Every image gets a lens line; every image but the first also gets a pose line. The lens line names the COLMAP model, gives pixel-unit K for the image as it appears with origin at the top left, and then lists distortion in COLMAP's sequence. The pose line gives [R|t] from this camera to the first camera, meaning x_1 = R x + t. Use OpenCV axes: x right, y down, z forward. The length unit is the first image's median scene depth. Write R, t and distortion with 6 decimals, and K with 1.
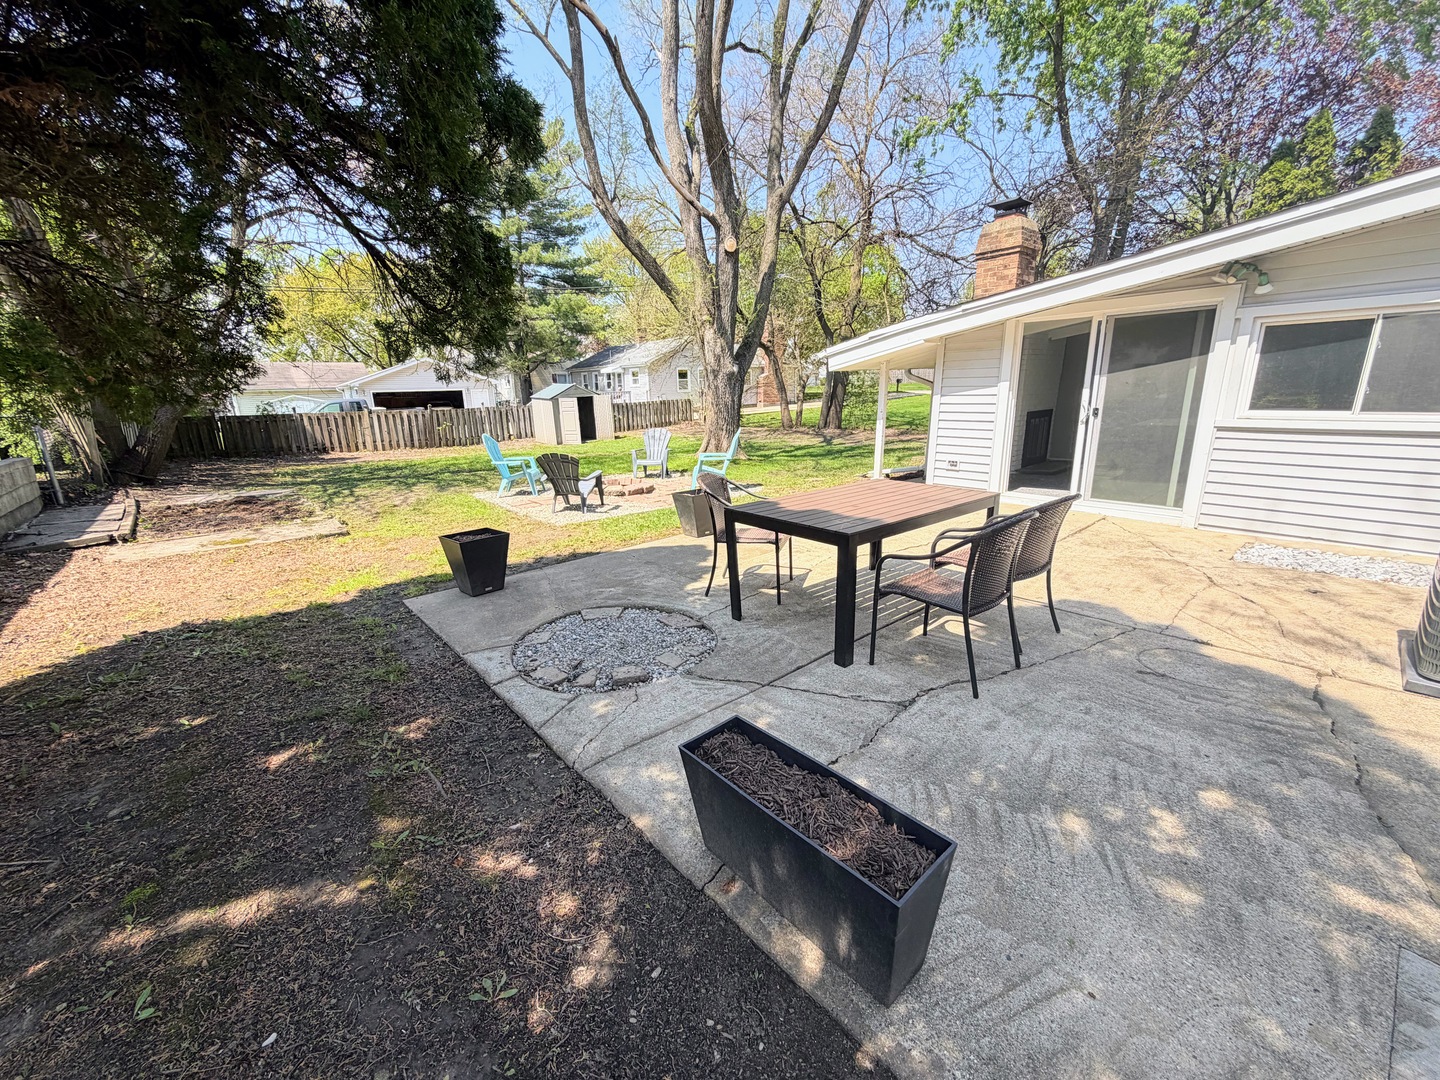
lens RADIAL K [[575.0, 0, 720.0], [0, 575.0, 540.0], [0, 0, 1]] dist [0.001600, 0.000036]
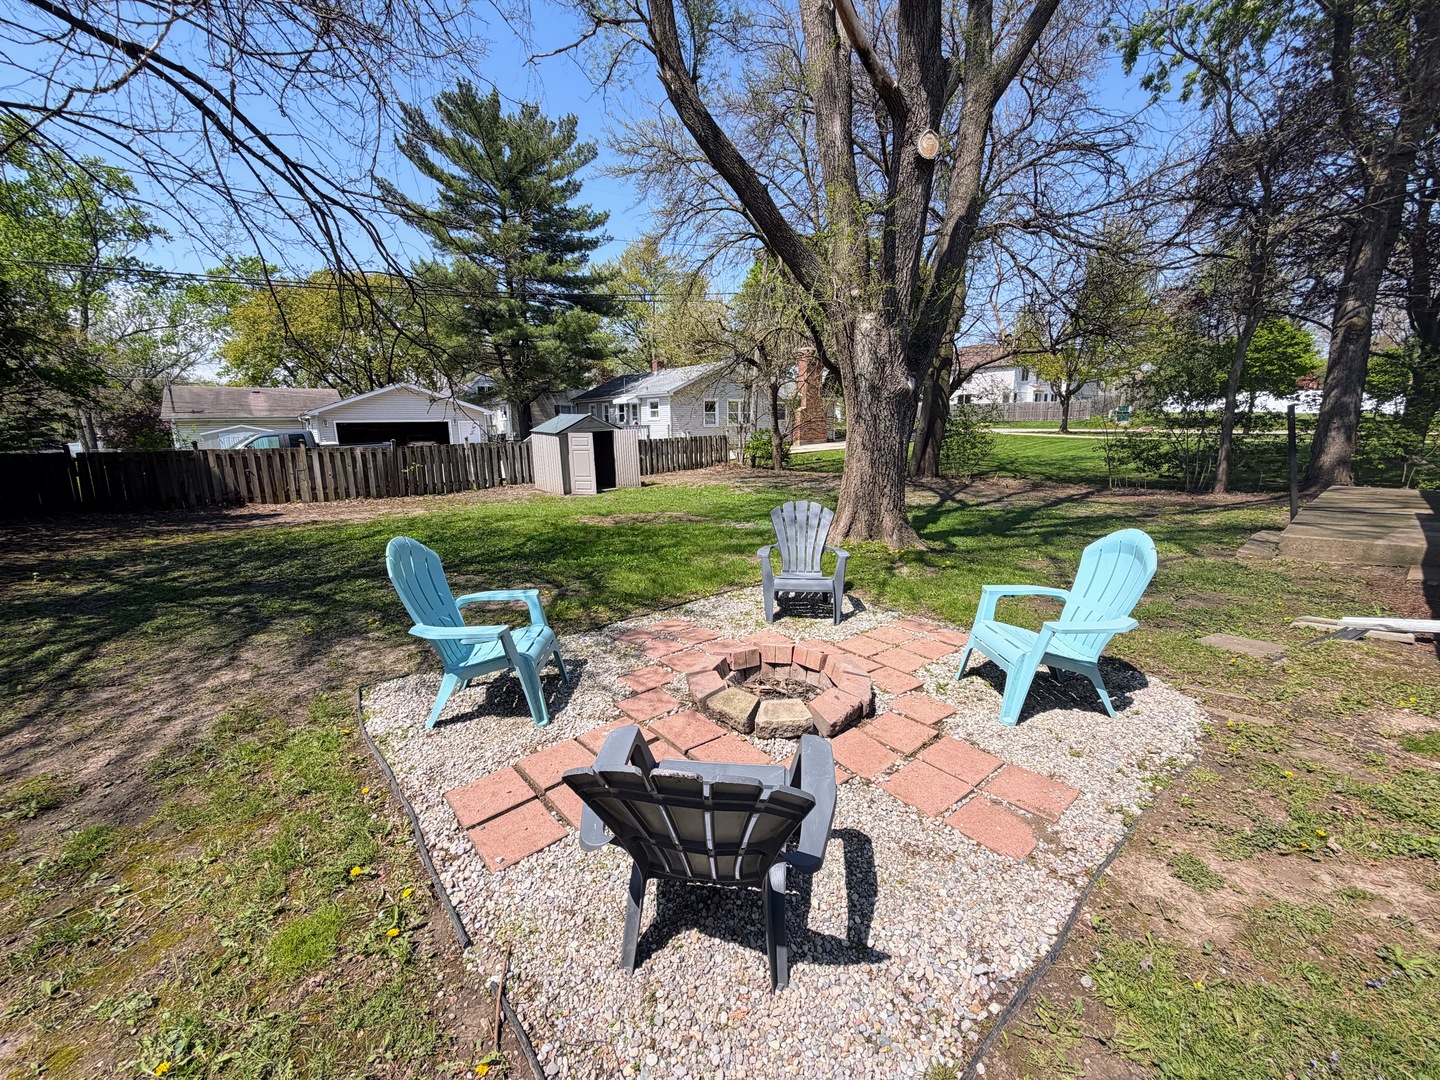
lens RADIAL K [[575.6, 0, 720.0], [0, 575.6, 540.0], [0, 0, 1]] dist [-0.001314, -0.000102]
pose [[0.999913, 0.010574, 0.007942, -0.073698], [-0.010085, 0.998191, -0.059277, -0.055329], [-0.008554, 0.059191, 0.998210, 0.220493]]
